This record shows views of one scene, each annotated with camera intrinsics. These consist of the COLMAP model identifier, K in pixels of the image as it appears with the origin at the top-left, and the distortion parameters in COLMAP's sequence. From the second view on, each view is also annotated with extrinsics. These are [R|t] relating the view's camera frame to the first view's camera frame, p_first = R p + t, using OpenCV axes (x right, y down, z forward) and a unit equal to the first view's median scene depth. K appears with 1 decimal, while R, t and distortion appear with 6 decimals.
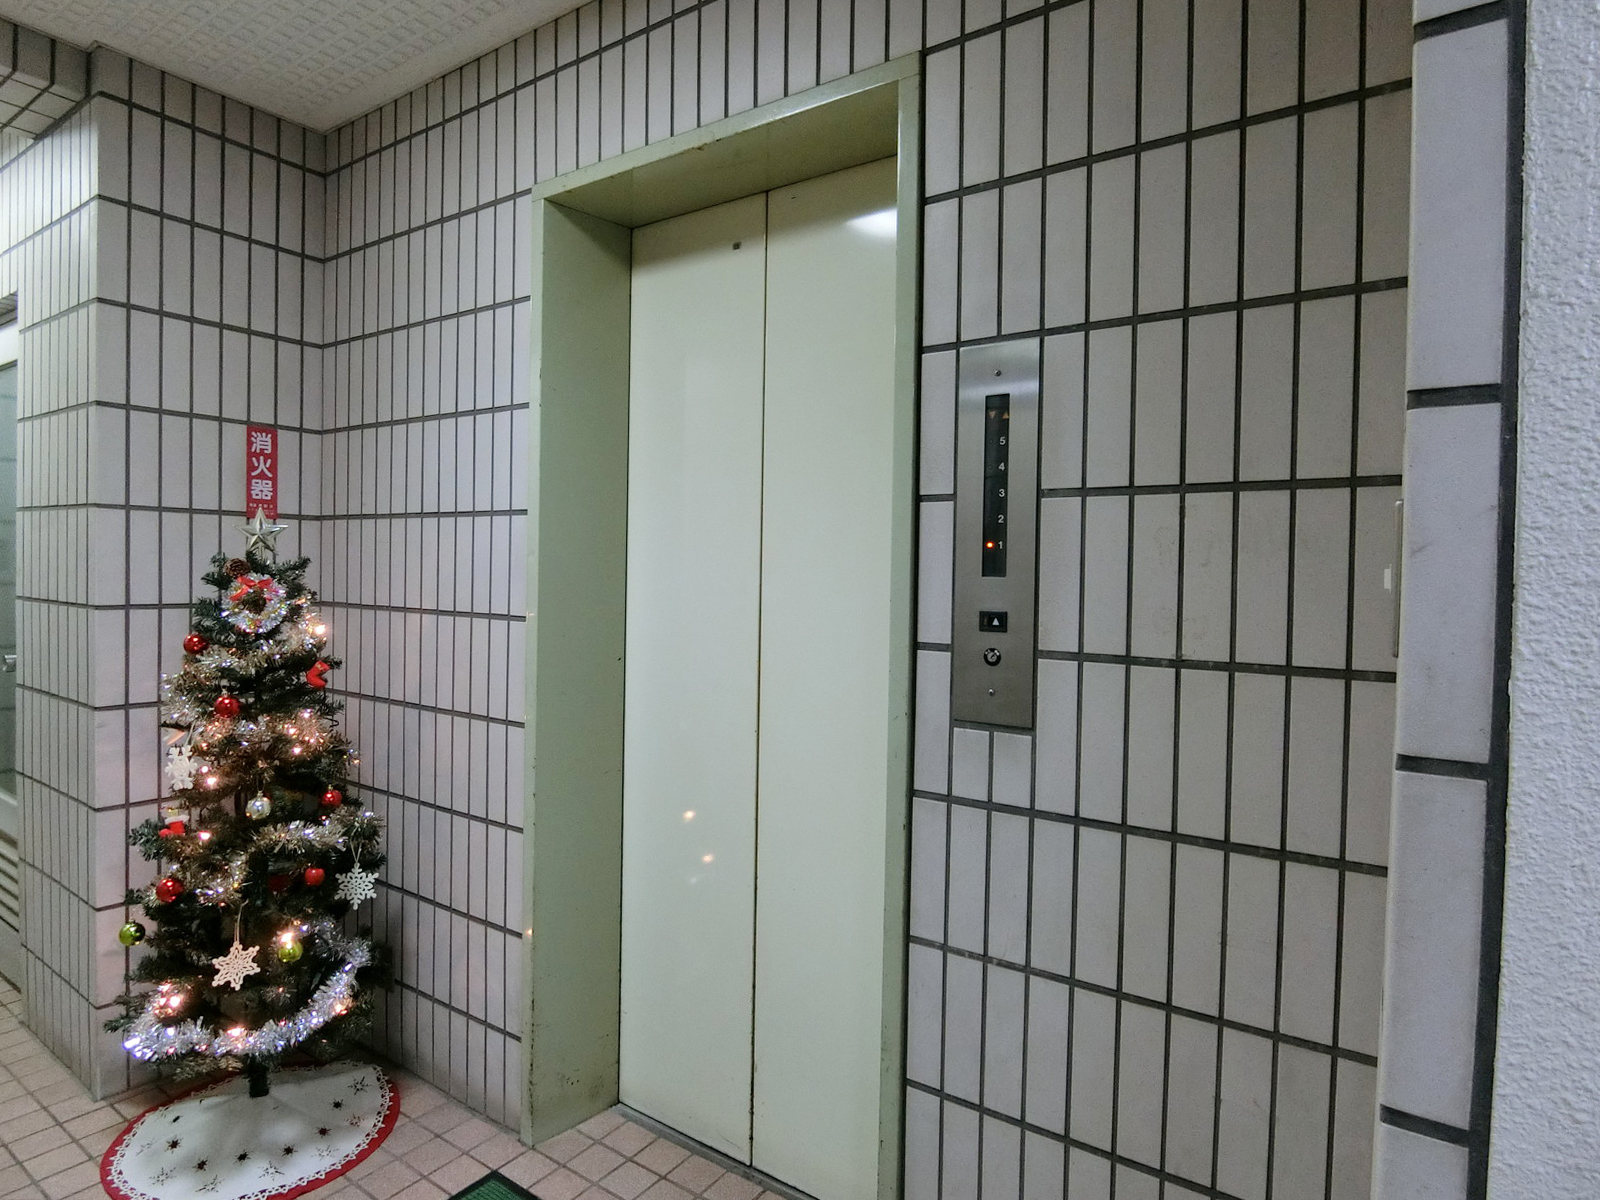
lens RADIAL K [[901.2, 0, 805.2], [0, 901.2, 594.7], [0, 0, 1]] dist [-0.016382, -0.002576]
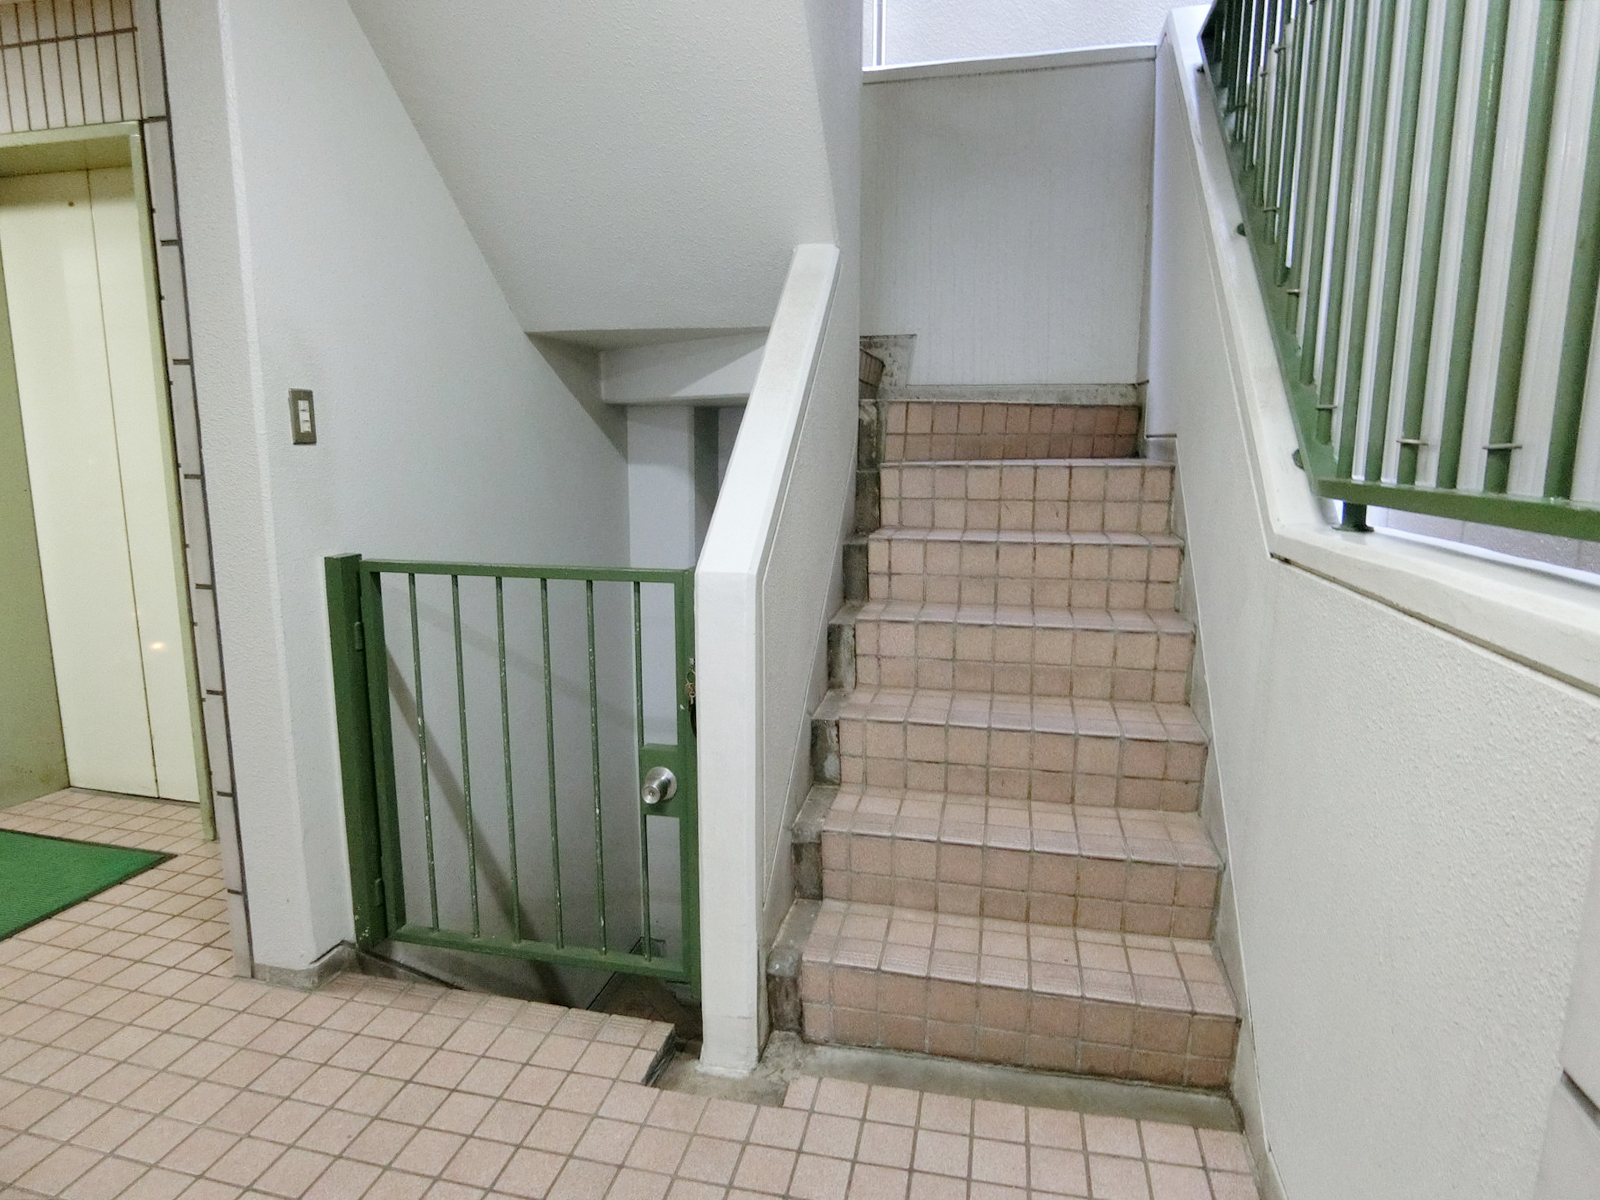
lens RADIAL K [[901.2, 0, 805.2], [0, 901.2, 594.7], [0, 0, 1]] dist [-0.016382, -0.002576]
pose [[0.931121, -0.073316, 0.357265, 0.567854], [0.019555, 0.988213, 0.151830, 0.058562], [-0.364186, -0.134386, 0.921580, -1.032549]]
